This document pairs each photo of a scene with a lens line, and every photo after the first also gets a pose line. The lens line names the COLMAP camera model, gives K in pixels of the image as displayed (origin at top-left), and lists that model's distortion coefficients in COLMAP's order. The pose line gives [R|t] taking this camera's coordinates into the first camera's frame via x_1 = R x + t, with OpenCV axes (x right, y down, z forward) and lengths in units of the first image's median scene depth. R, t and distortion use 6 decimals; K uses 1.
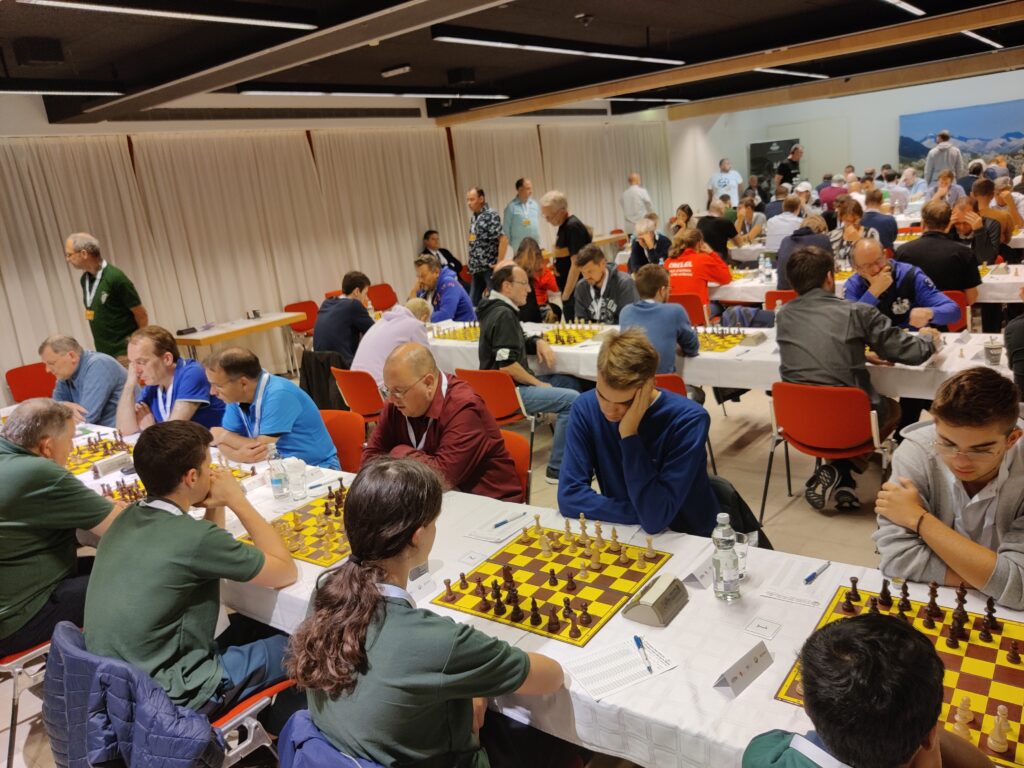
lens RADIAL K [[790.5, 0, 507.5], [0, 790.5, 381.8], [0, 0, 1]] dist [0.039427, -0.052954]
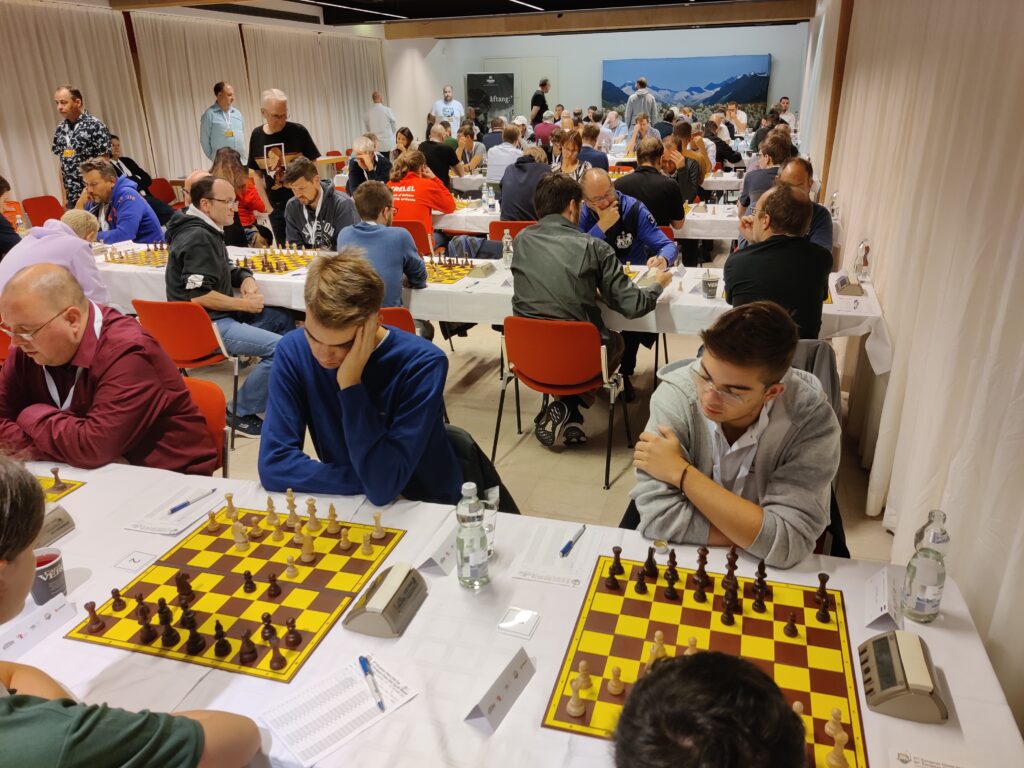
lens RADIAL K [[785.7, 0, 512.0], [0, 785.7, 384.0], [0, 0, 1]] dist [0.040206, -0.062442]
pose [[0.938417, -0.033912, 0.343837, 0.029917], [0.003452, 0.996042, 0.088815, -0.002515], [-0.345488, -0.082159, 0.934820, 0.173931]]
